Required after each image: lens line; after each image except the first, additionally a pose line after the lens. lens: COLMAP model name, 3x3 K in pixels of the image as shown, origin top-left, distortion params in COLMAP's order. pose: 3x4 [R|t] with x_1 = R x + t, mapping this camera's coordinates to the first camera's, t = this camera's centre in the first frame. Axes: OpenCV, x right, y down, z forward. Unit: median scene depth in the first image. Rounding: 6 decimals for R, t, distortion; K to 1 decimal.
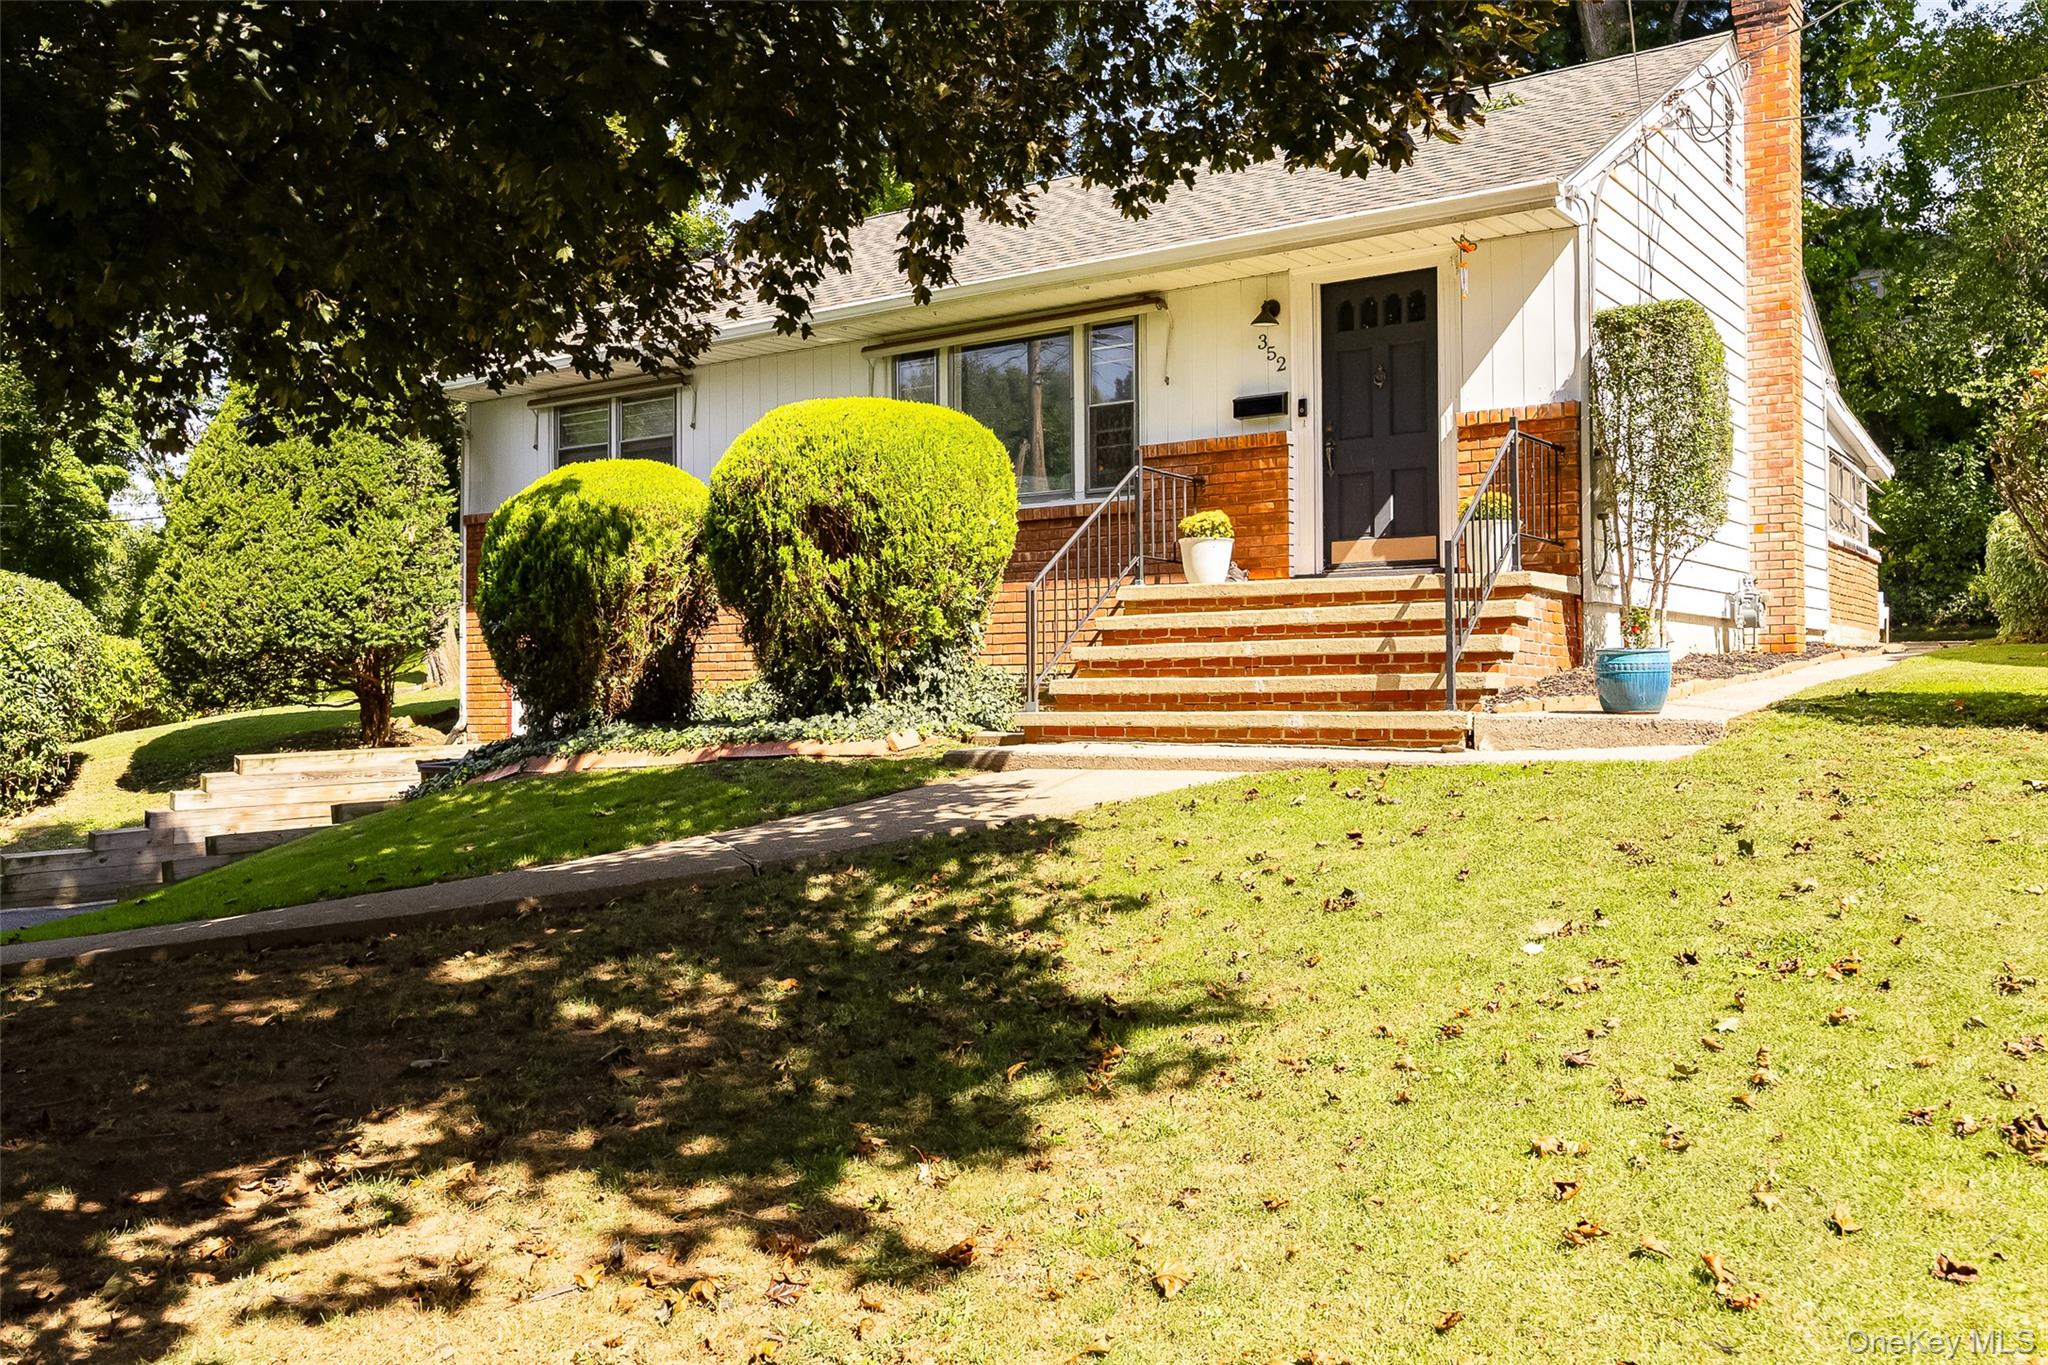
lens RADIAL K [[1679.1, 0, 1013.5], [0, 1679.1, 668.3], [0, 0, 1]] dist [-0.011441, 0.000218]
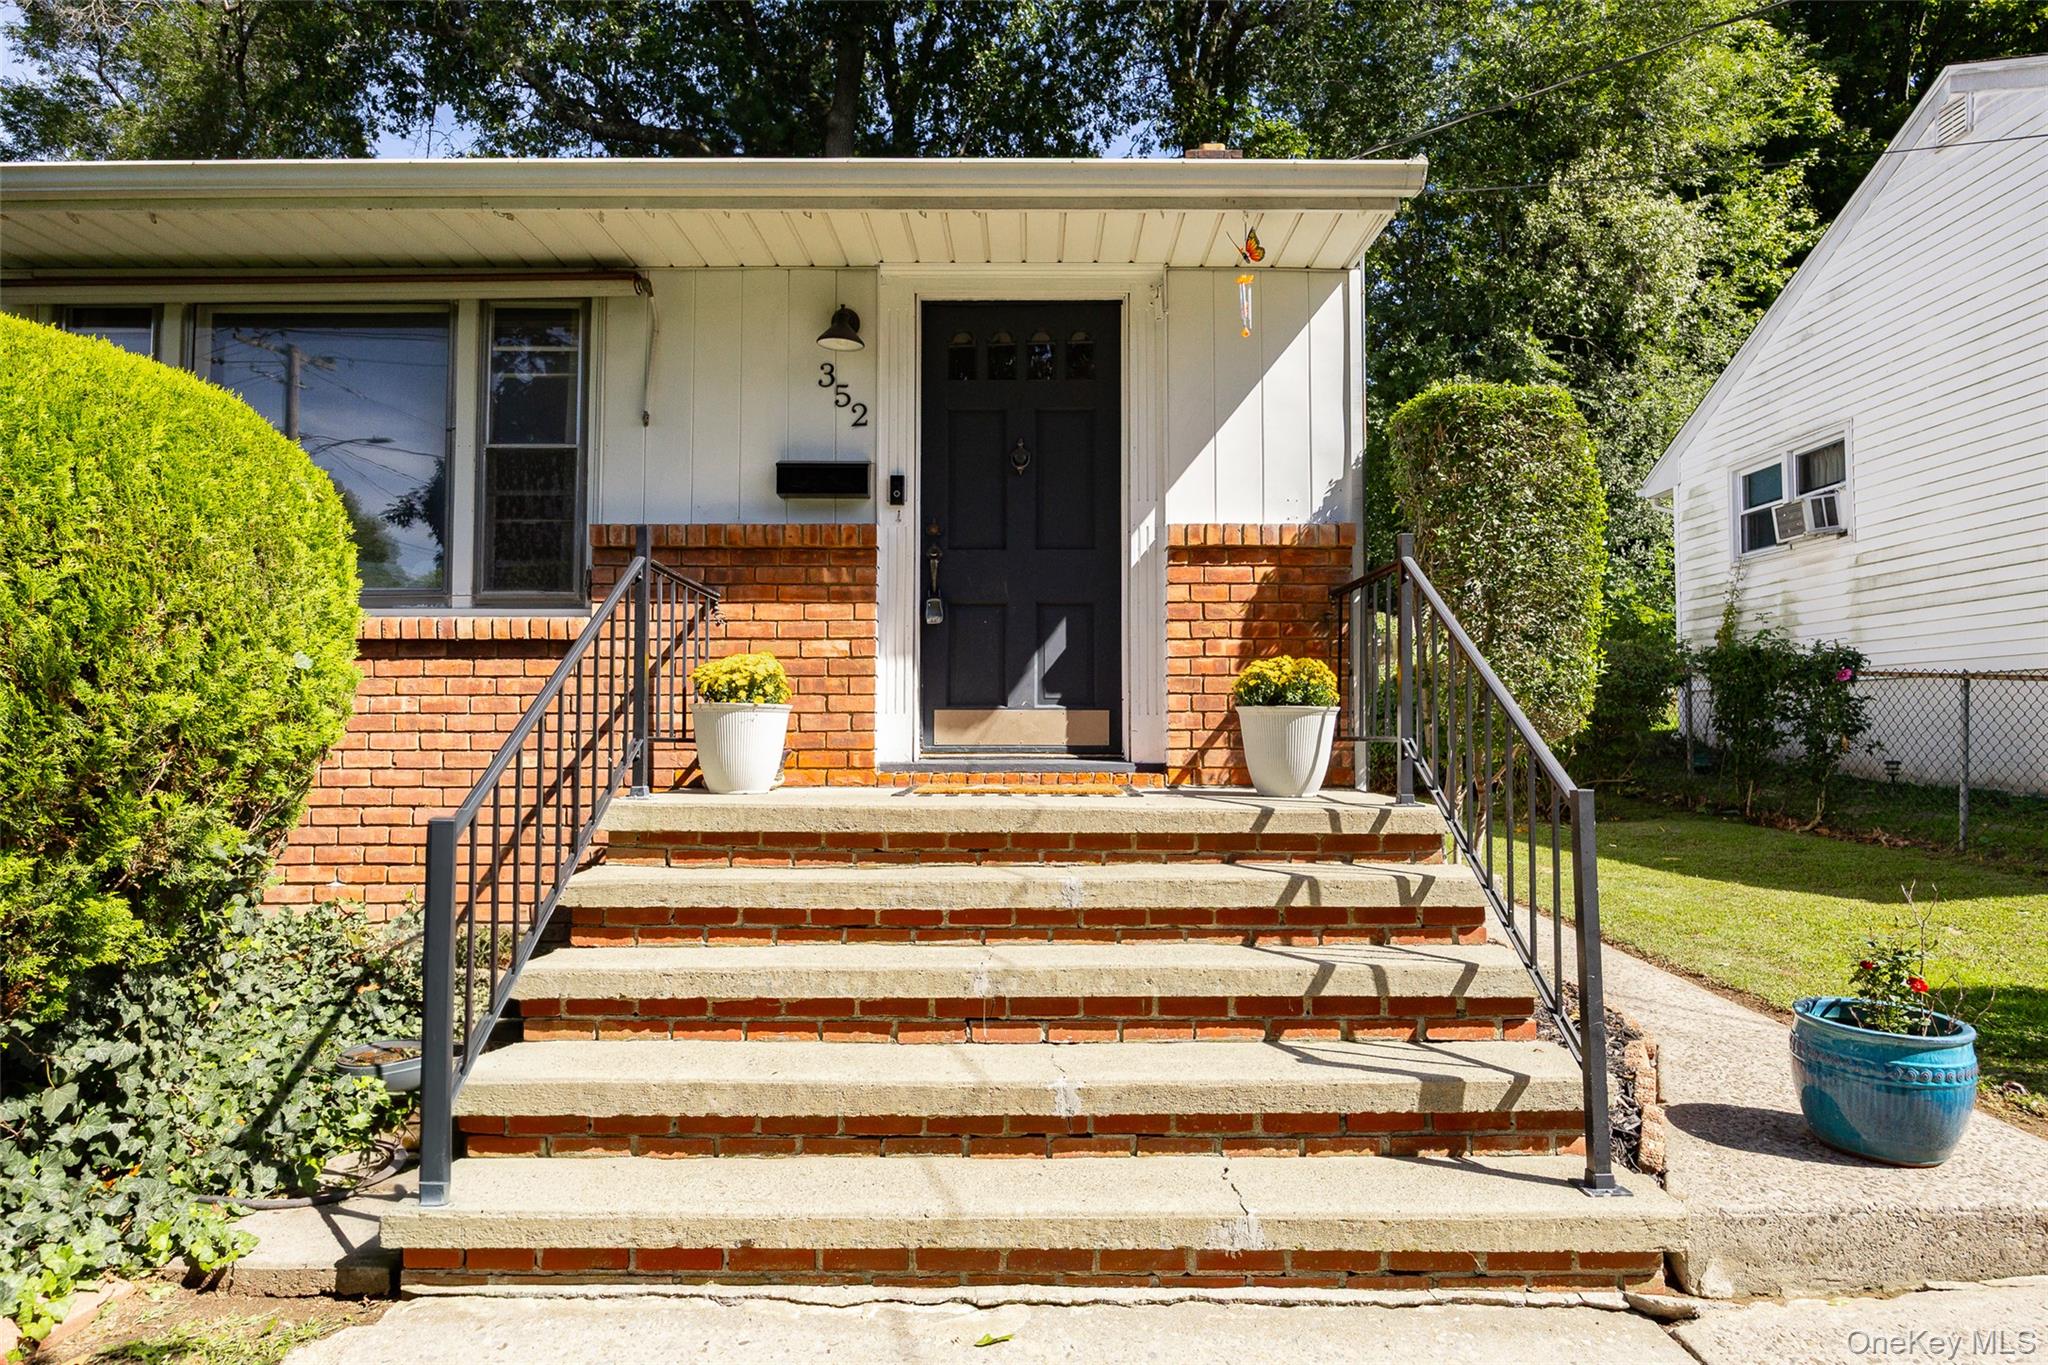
lens RADIAL K [[1071.3, 0, 994.7], [0, 1071.3, 687.6], [0, 0, 1]] dist [-0.009587, -0.001698]
pose [[0.817438, 0.030879, 0.575188, -0.022726], [-0.015630, 0.999383, -0.031439, -0.074319], [-0.575804, 0.016710, 0.817417, 0.688985]]
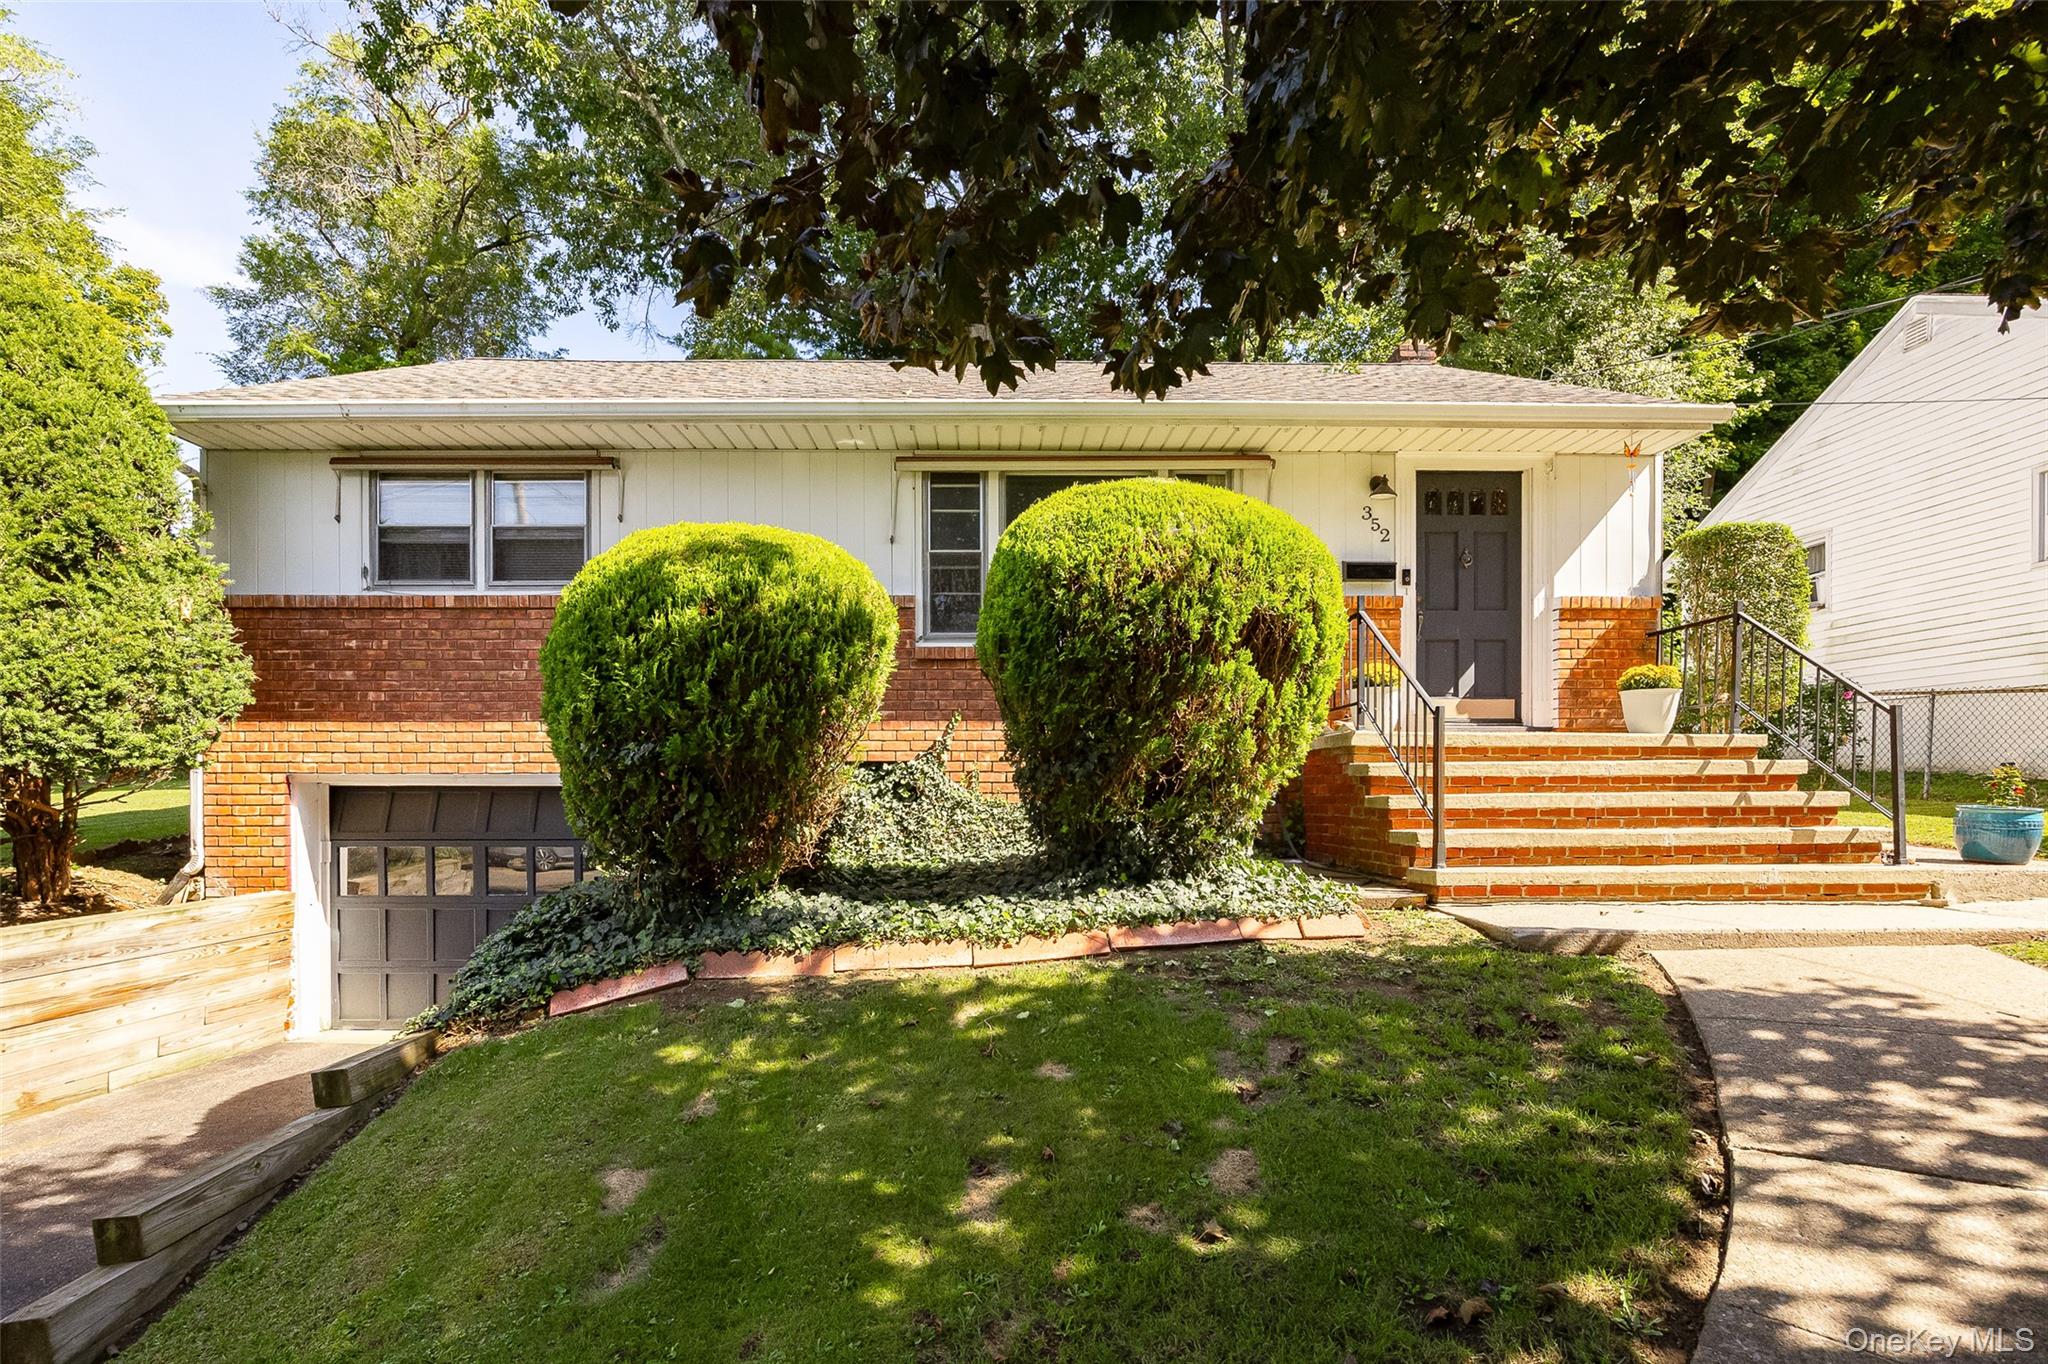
lens RADIAL K [[935.9, 0, 943.7], [0, 935.9, 792.7], [0, 0, 1]] dist [-0.012852, -0.000260]
pose [[0.812415, 0.002868, 0.583072, -0.458904], [-0.012733, 0.999837, 0.012823, -0.016540], [-0.582940, -0.017842, 0.812319, 0.702306]]
